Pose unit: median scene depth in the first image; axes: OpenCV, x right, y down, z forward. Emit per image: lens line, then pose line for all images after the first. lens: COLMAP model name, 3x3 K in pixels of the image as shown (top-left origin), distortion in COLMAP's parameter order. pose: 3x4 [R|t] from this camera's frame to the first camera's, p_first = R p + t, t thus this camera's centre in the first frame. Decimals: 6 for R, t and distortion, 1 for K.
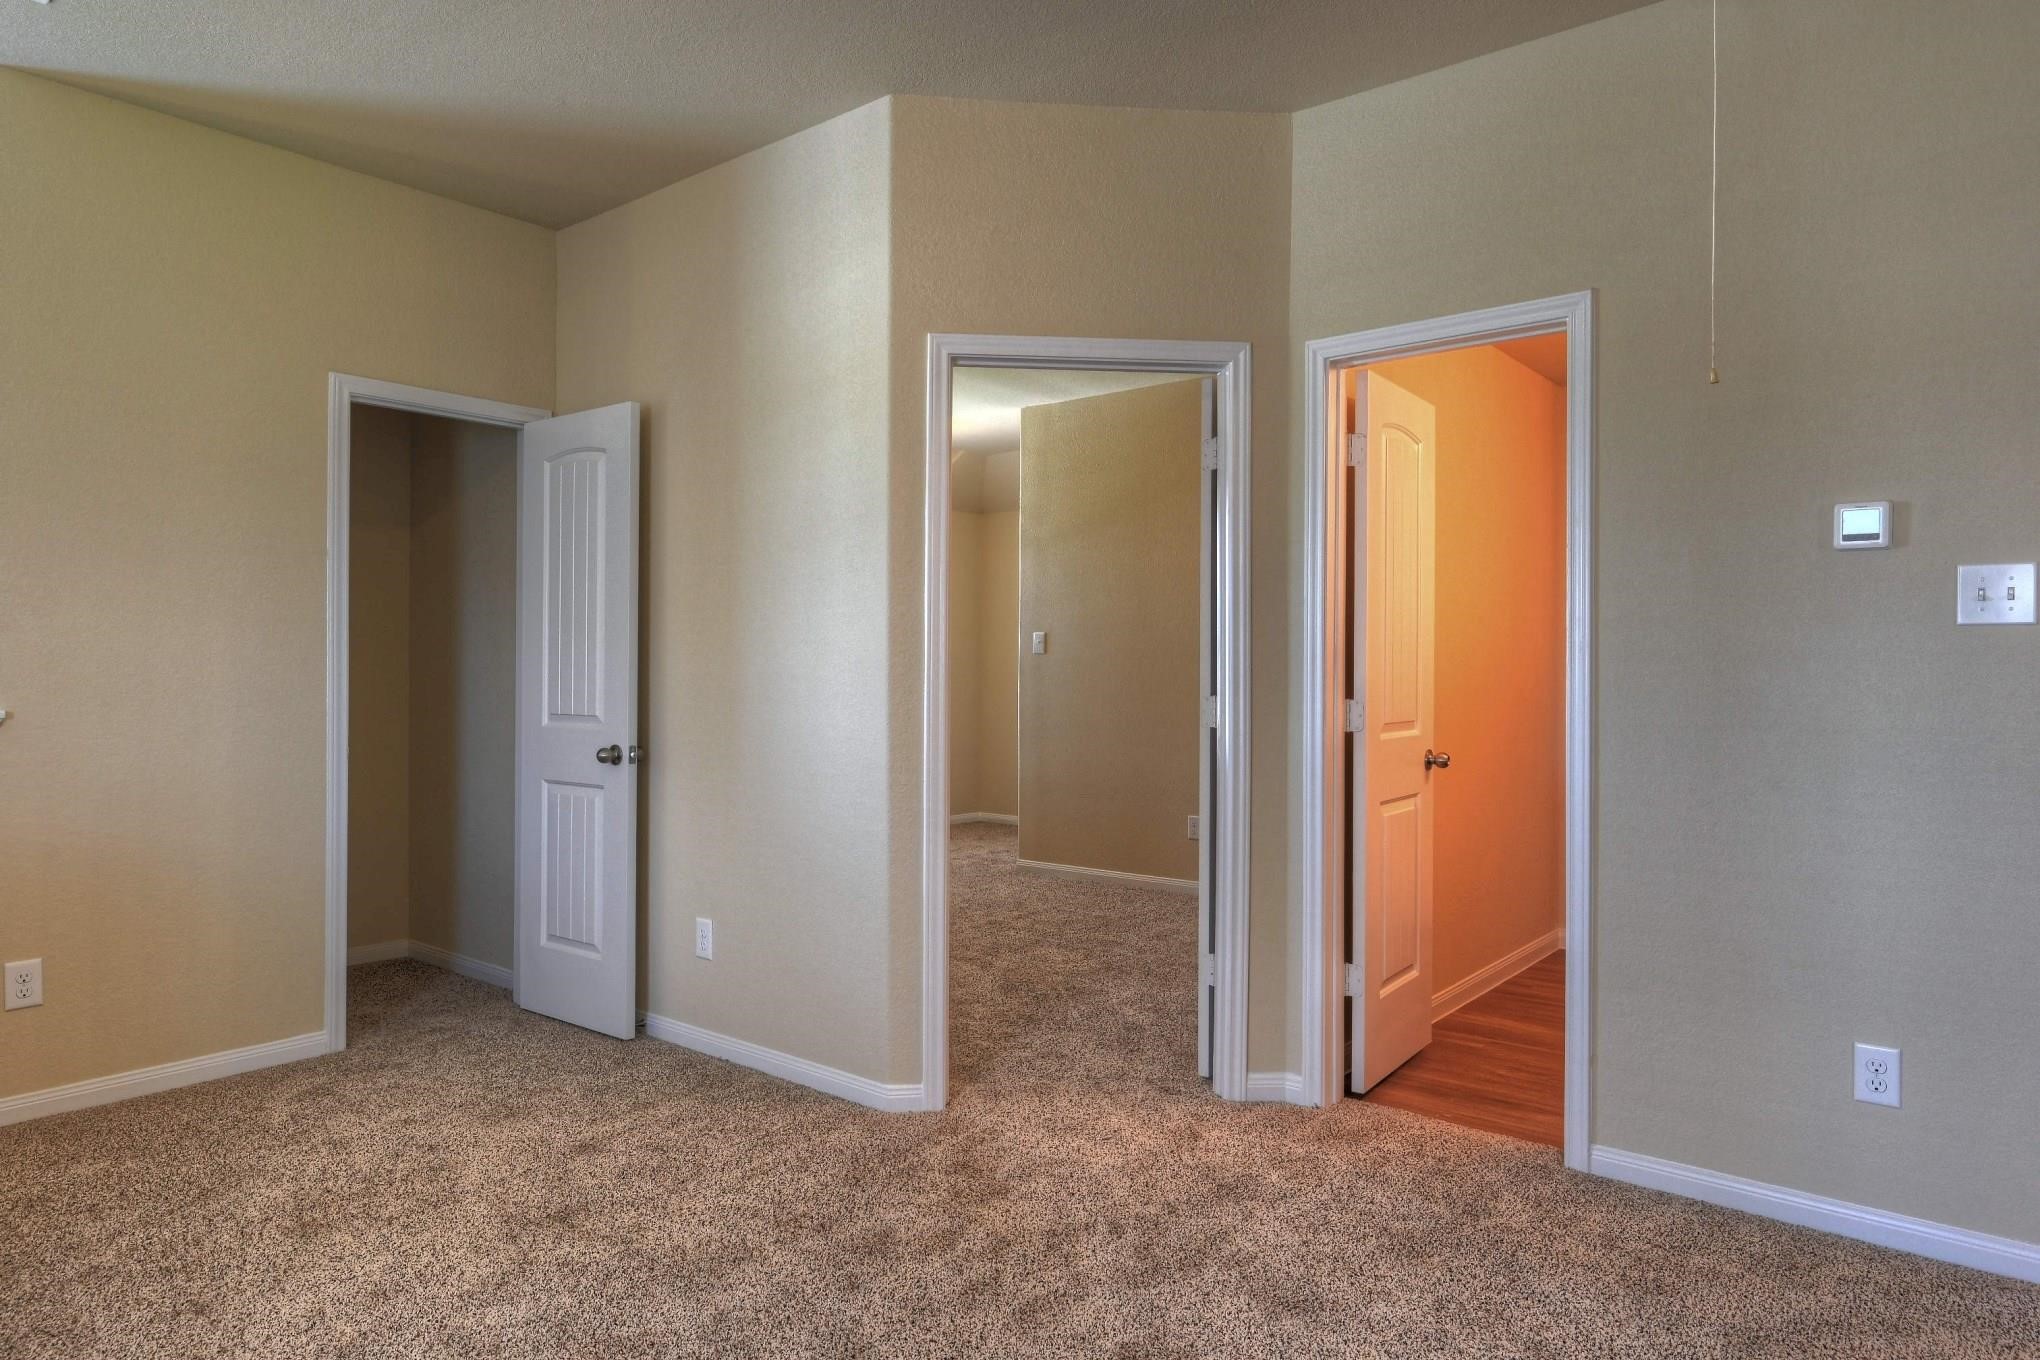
lens RADIAL K [[1250.5, 0, 1018.2], [0, 1250.5, 676.8], [0, 0, 1]] dist [0.002165, -0.003536]
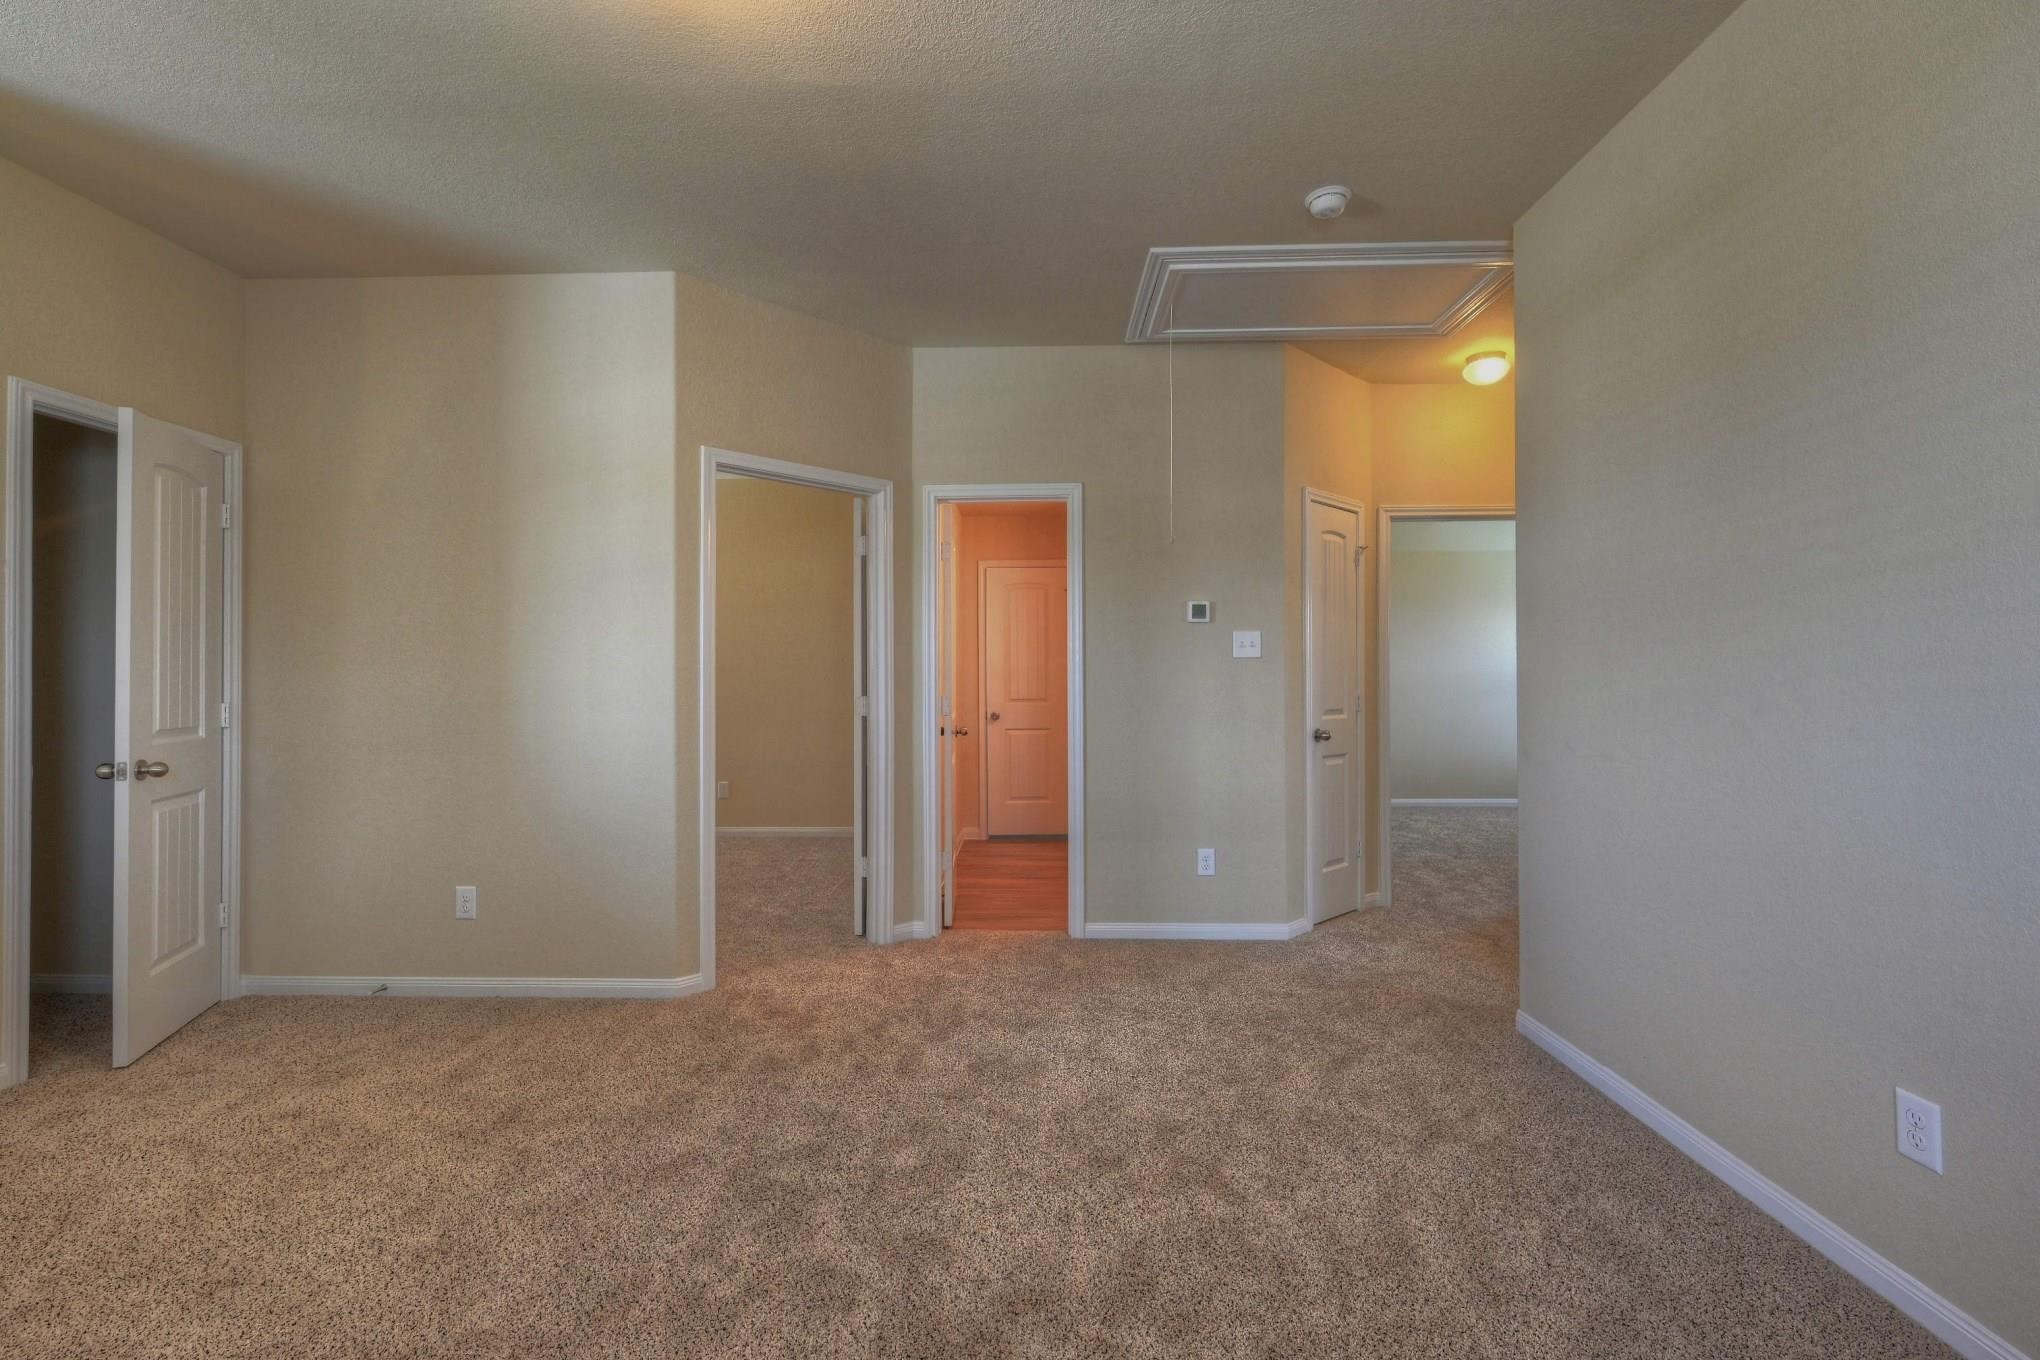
lens RADIAL K [[869.1, 0, 1019.6], [0, 869.1, 678.7], [0, 0, 1]] dist [0.004502, -0.000356]
pose [[0.790377, -0.005847, 0.612593, -0.414576], [0.010467, 0.999937, -0.003960, -0.000690], [-0.612532, 0.009542, 0.790388, -0.006152]]
